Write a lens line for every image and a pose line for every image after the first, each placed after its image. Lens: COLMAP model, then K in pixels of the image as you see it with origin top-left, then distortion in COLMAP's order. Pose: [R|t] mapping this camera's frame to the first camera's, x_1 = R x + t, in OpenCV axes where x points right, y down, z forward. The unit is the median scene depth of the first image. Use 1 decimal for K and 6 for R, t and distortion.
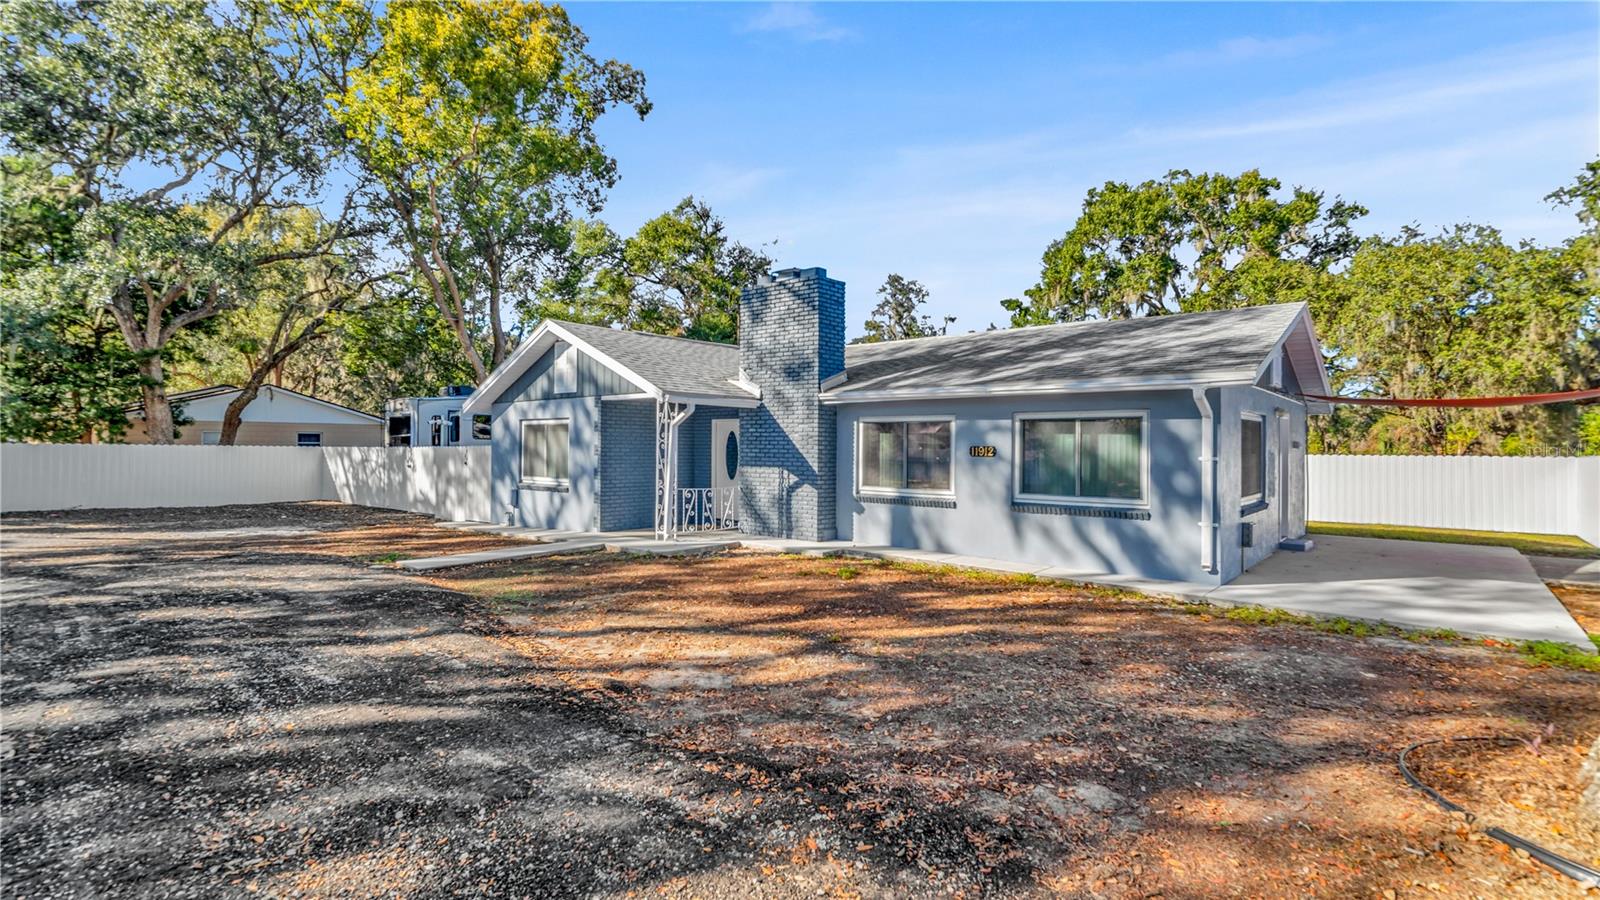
lens RADIAL K [[780.3, 0, 794.3], [0, 780.3, 444.7], [0, 0, 1]] dist [-0.010816, 0.004712]
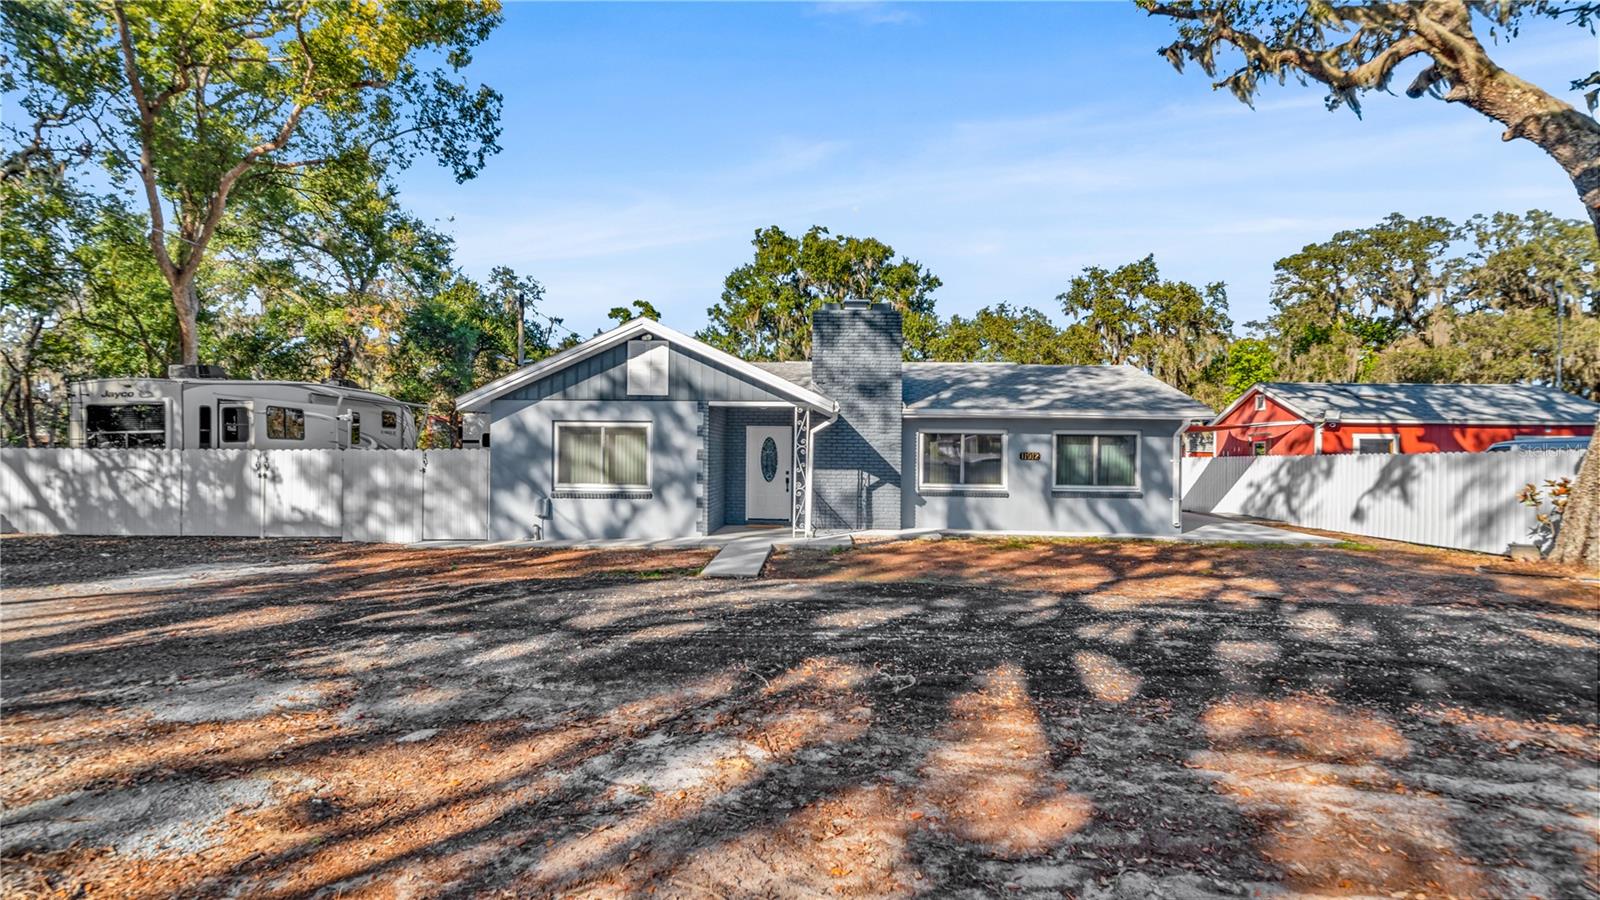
lens RADIAL K [[780.3, 0, 810.8], [0, 780.3, 475.5], [0, 0, 1]] dist [-0.010816, 0.004712]
pose [[0.773397, -0.017574, 0.633678, -0.861023], [-0.006522, 0.999342, 0.035675, -0.004350], [-0.633888, -0.031724, 0.772774, 0.132644]]
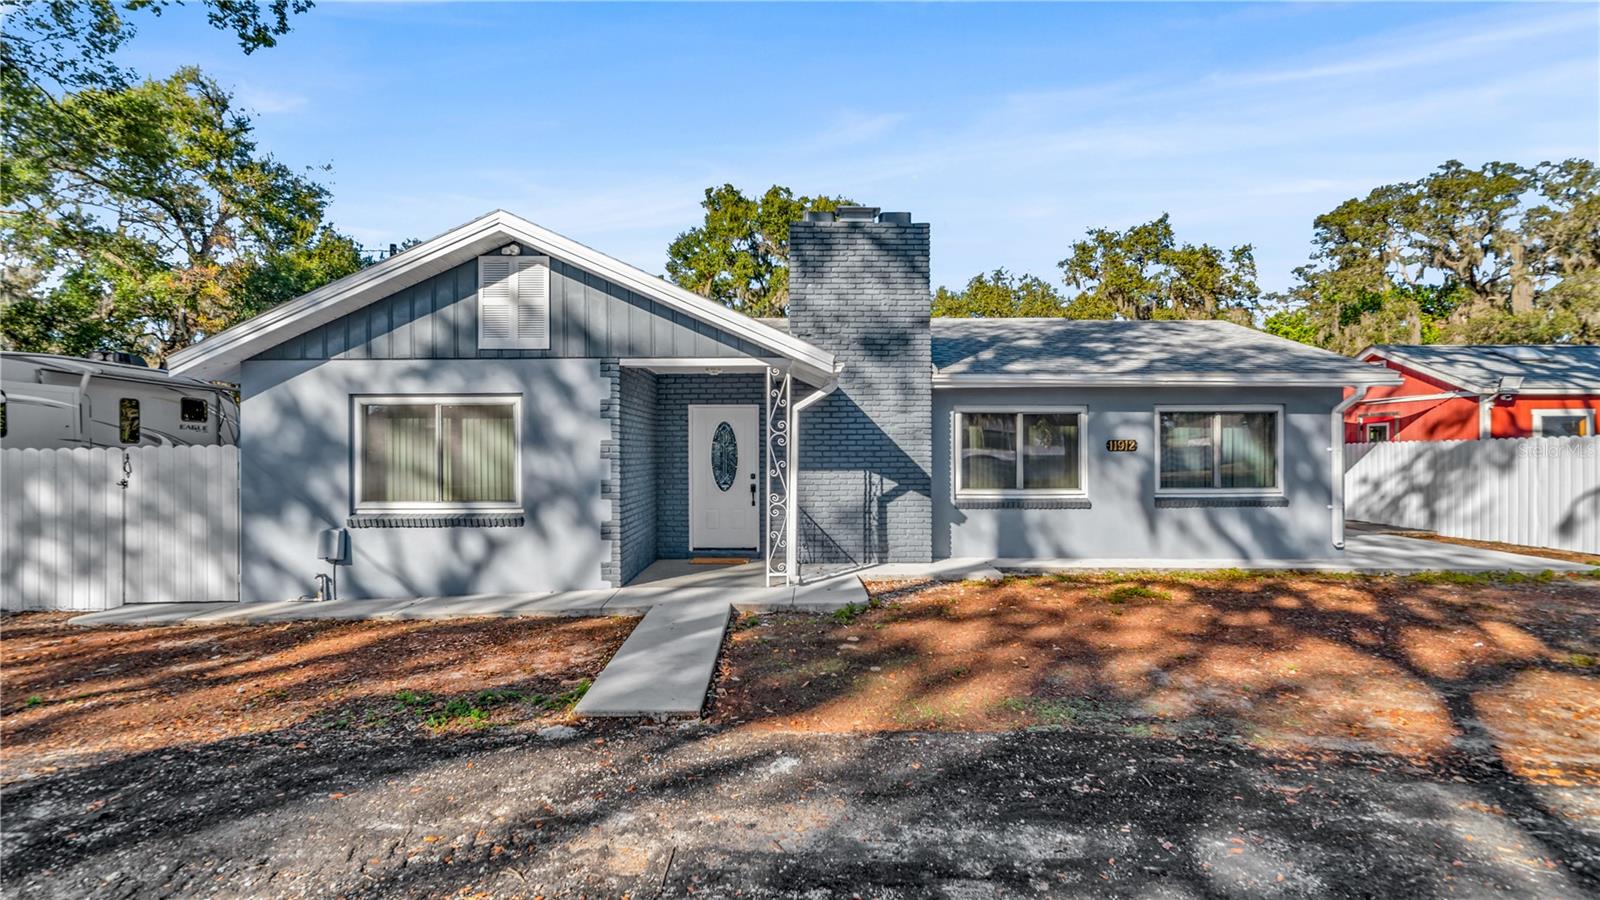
lens RADIAL K [[780.3, 0, 816.6], [0, 780.3, 465.5], [0, 0, 1]] dist [-0.010816, 0.004712]
pose [[0.733125, -0.023232, 0.679697, -0.590199], [0.007847, 0.999639, 0.025705, 0.004462], [-0.680048, -0.013512, 0.733043, 0.495805]]
